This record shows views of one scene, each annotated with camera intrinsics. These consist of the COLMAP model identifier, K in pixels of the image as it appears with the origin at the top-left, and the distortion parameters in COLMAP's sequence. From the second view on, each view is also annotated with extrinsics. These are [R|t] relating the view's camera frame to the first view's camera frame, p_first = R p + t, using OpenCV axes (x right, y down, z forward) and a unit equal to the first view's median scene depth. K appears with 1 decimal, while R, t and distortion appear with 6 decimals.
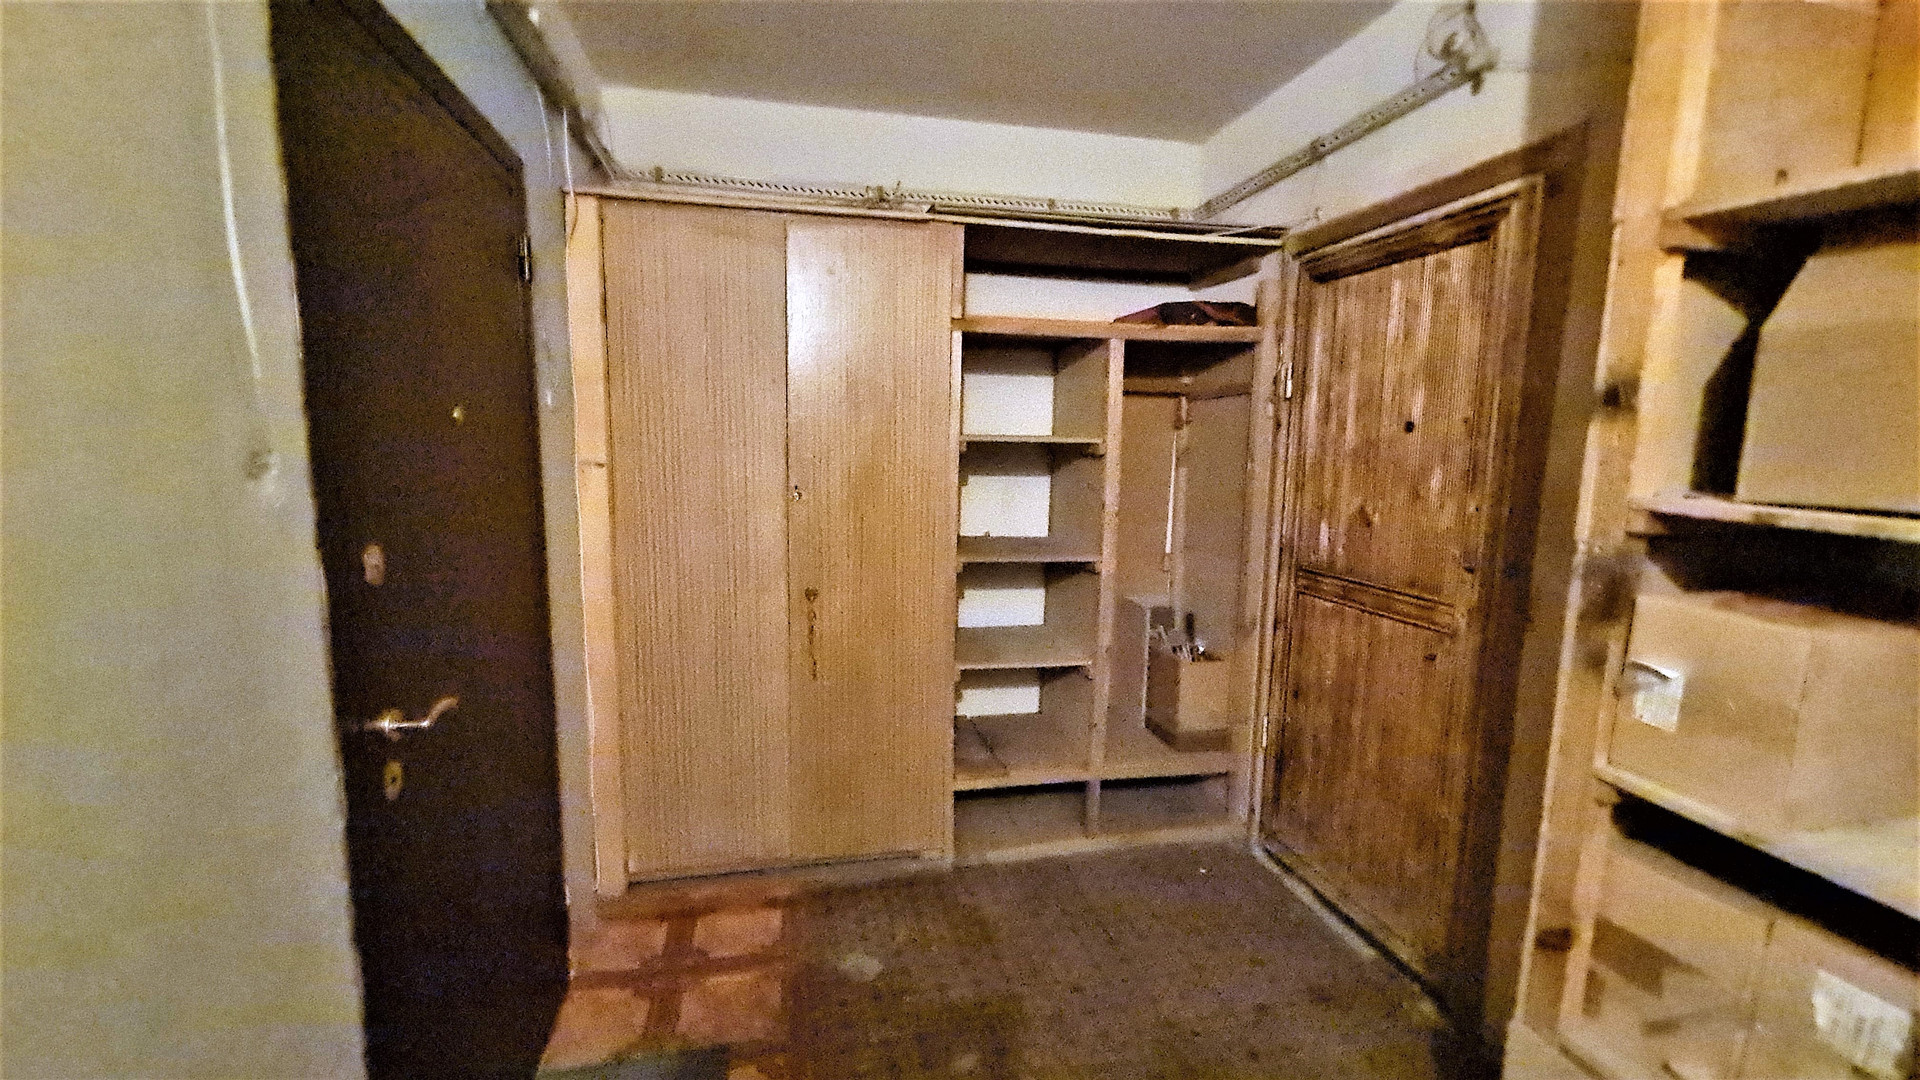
lens RADIAL K [[787.9, 0, 951.8], [0, 787.9, 545.0], [0, 0, 1]] dist [-0.001097, -0.000253]
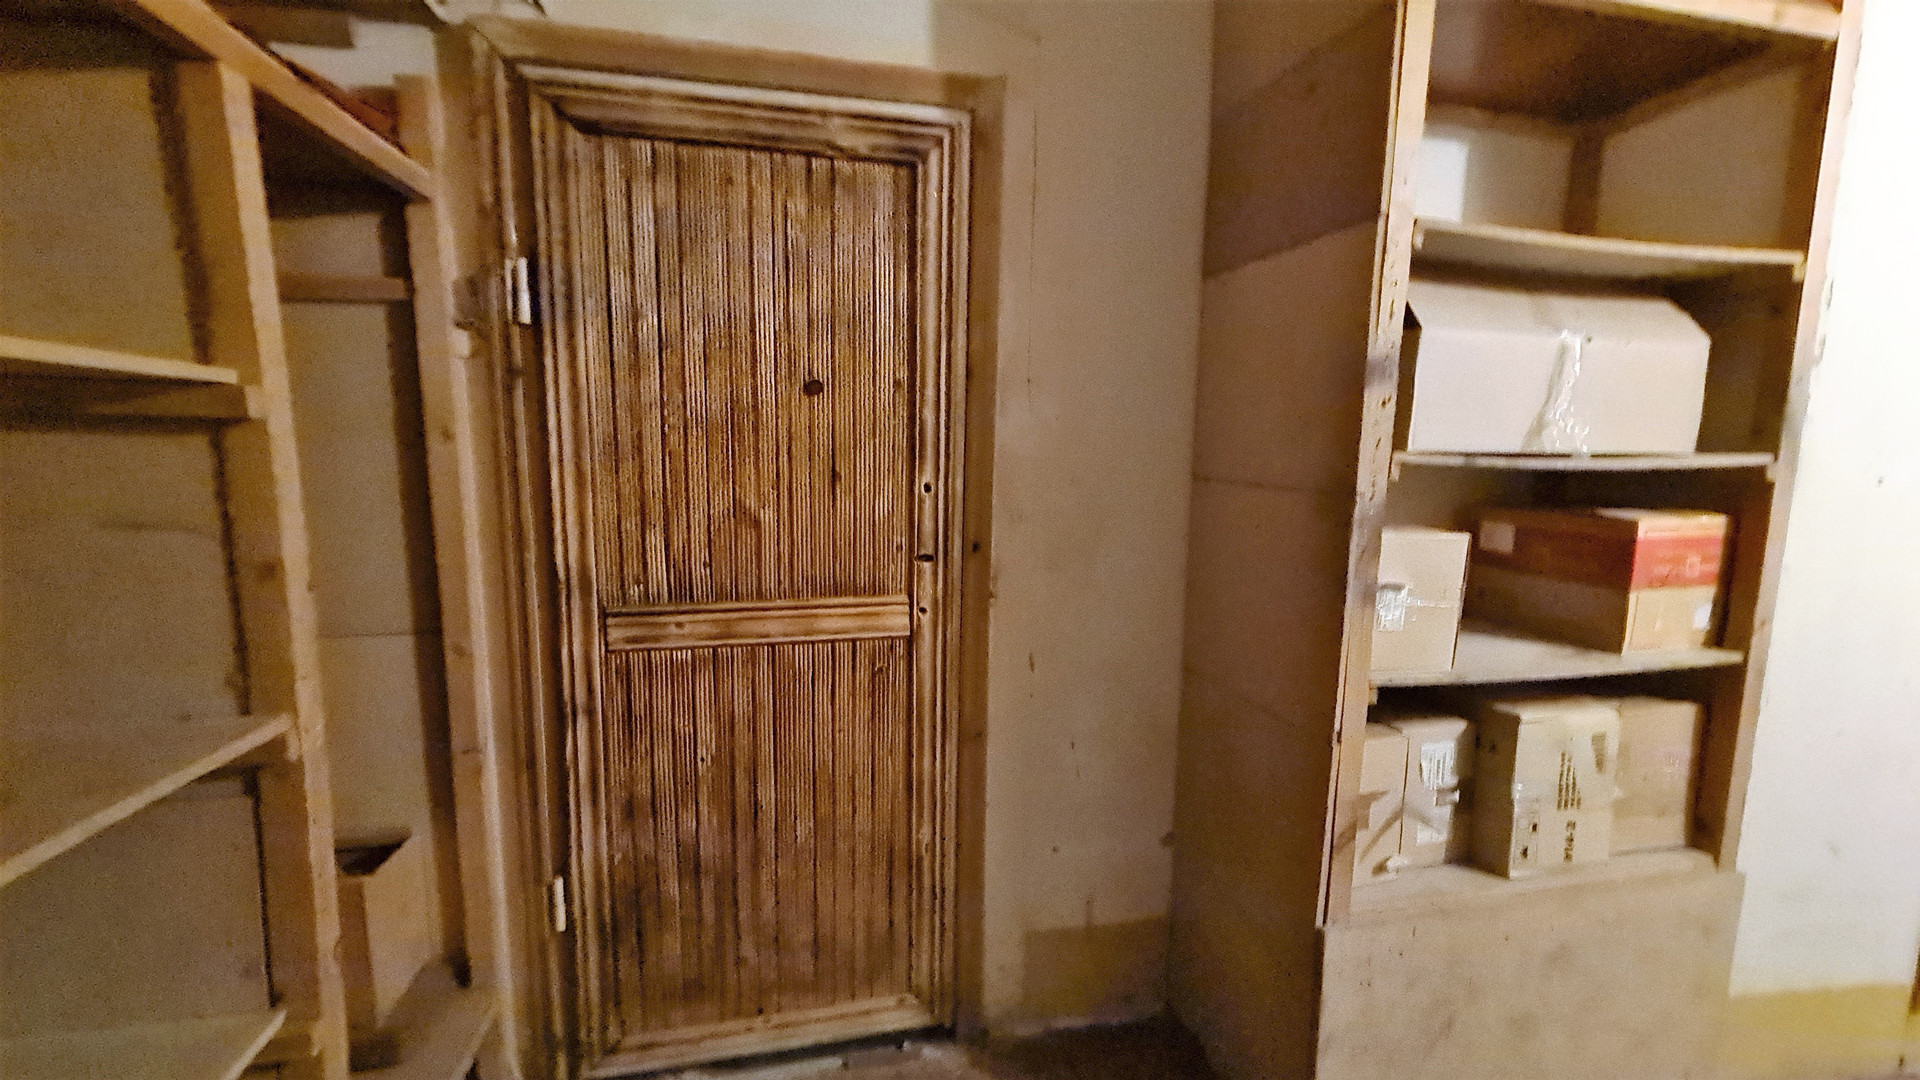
lens RADIAL K [[787.9, 0, 951.8], [0, 787.9, 545.0], [0, 0, 1]] dist [-0.001097, -0.000253]
pose [[-0.019487, -0.143847, 0.989408, -0.175721], [0.119332, 0.982187, 0.145147, -0.089051], [-0.992663, 0.120897, -0.001975, 0.831136]]
